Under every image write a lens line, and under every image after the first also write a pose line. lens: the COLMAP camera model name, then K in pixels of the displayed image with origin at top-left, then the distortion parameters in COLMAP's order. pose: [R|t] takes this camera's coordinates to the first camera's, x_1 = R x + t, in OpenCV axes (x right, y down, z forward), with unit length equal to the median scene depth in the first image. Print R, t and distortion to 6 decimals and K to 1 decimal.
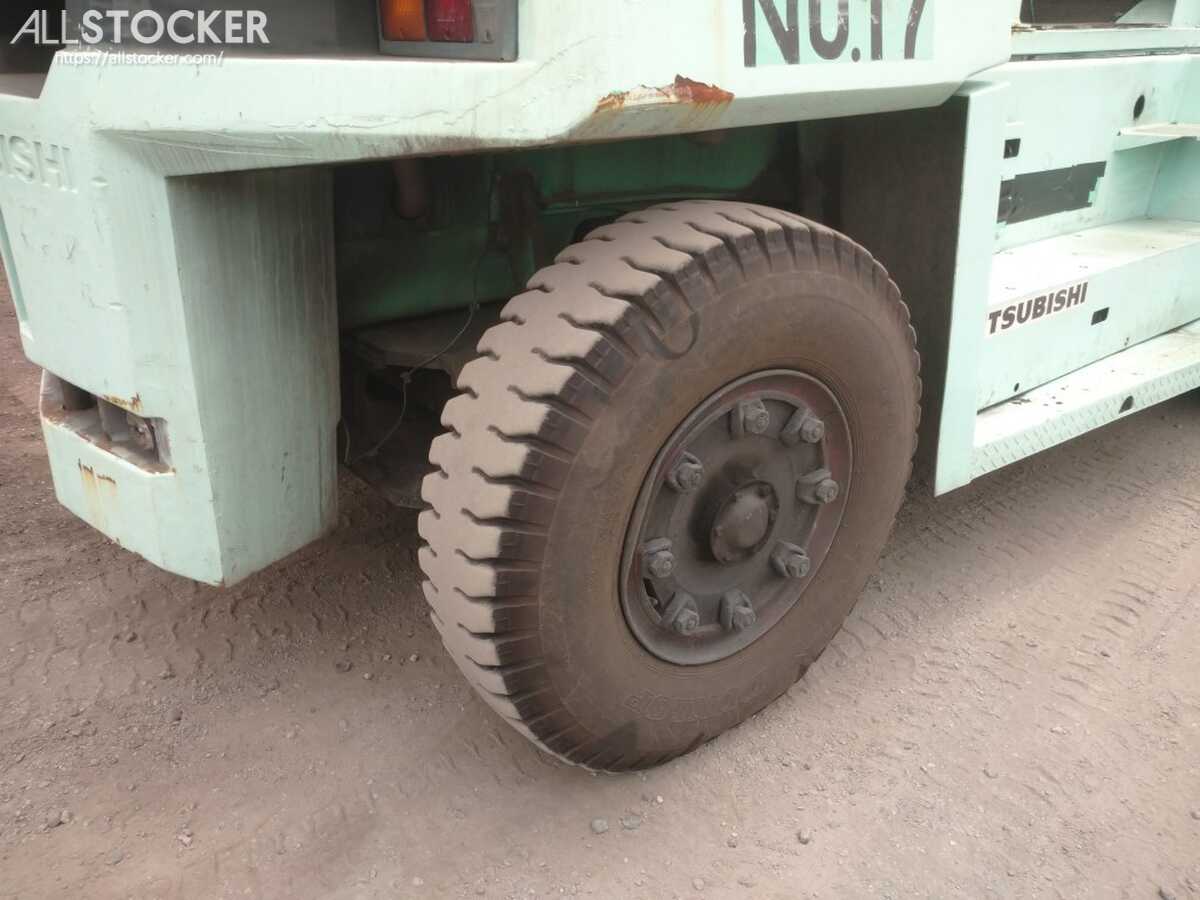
lens RADIAL K [[920.1, 0, 600.0], [0, 920.1, 450.0], [0, 0, 1]] dist [0.000074, -0.011618]
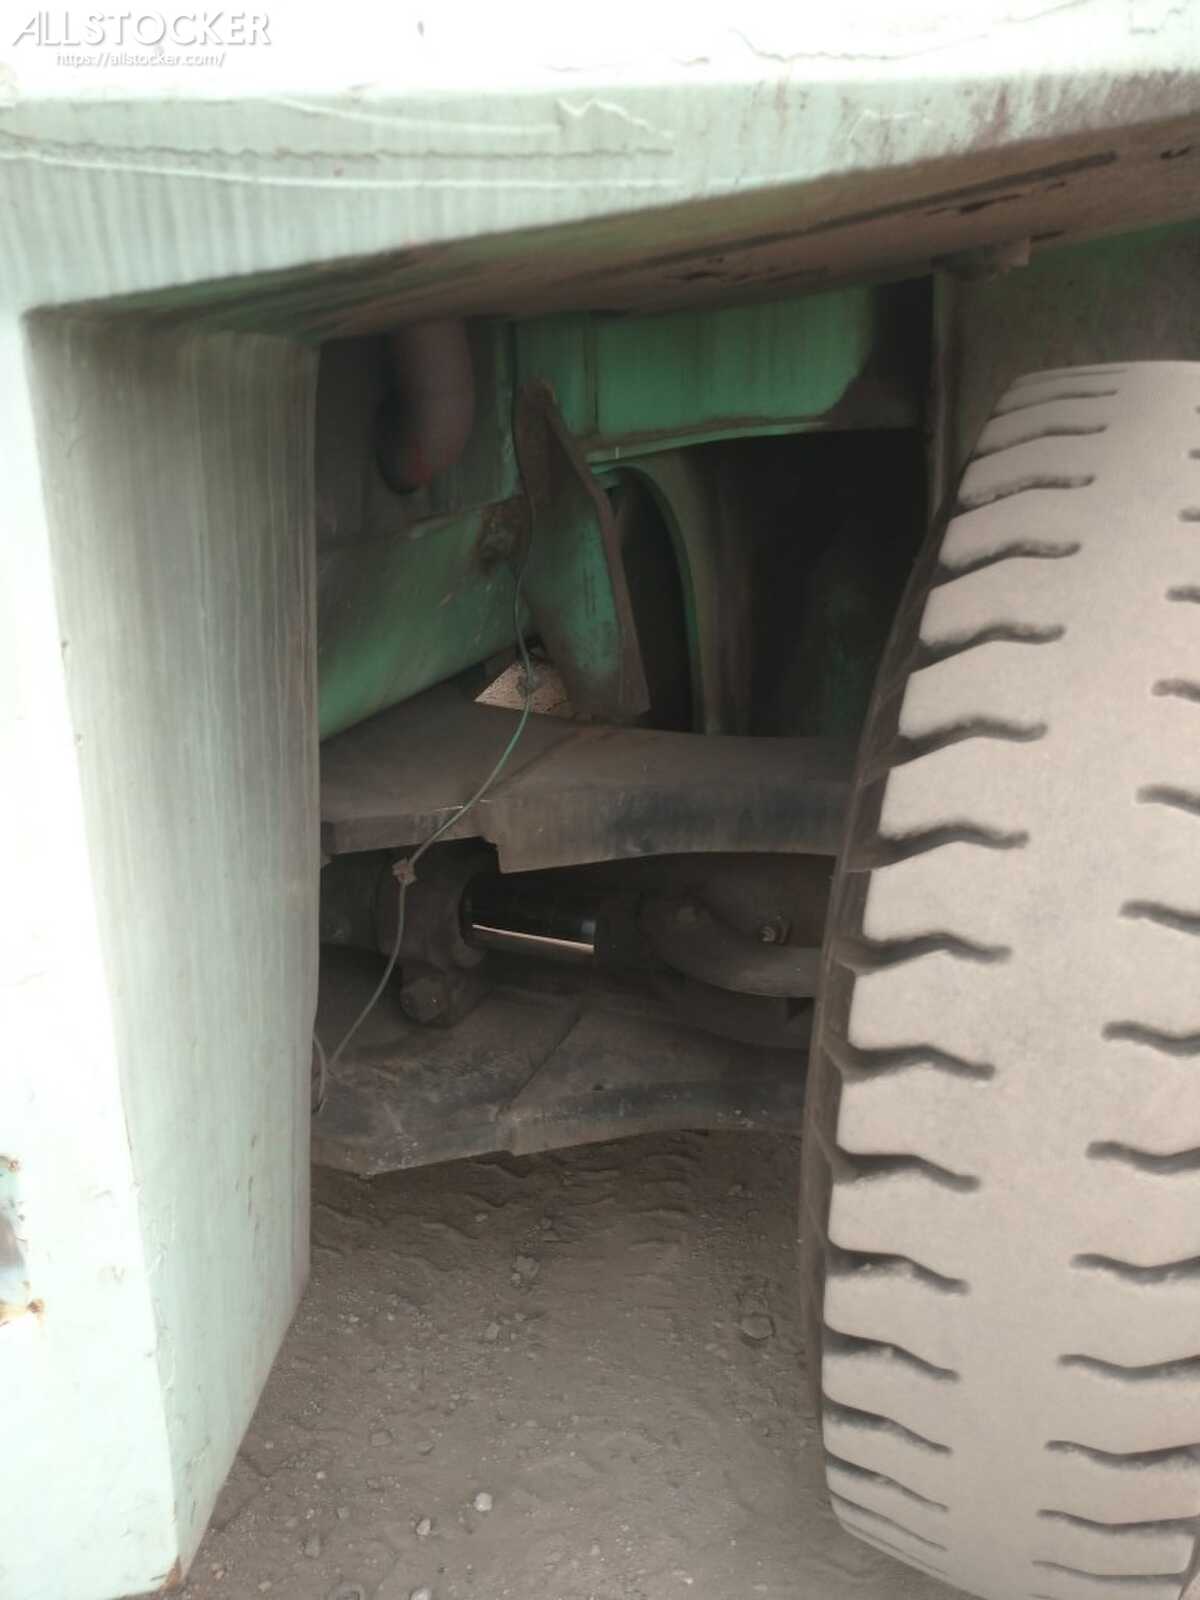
lens RADIAL K [[1318.0, 0, 725.9], [0, 1318.0, 798.5], [0, 0, 1]] dist [0.037678, -0.015323]
pose [[0.888733, -0.204724, 0.410173, -0.451685], [0.234047, 0.971977, -0.021988, -0.089490], [-0.394177, 0.115542, 0.911743, 0.530675]]
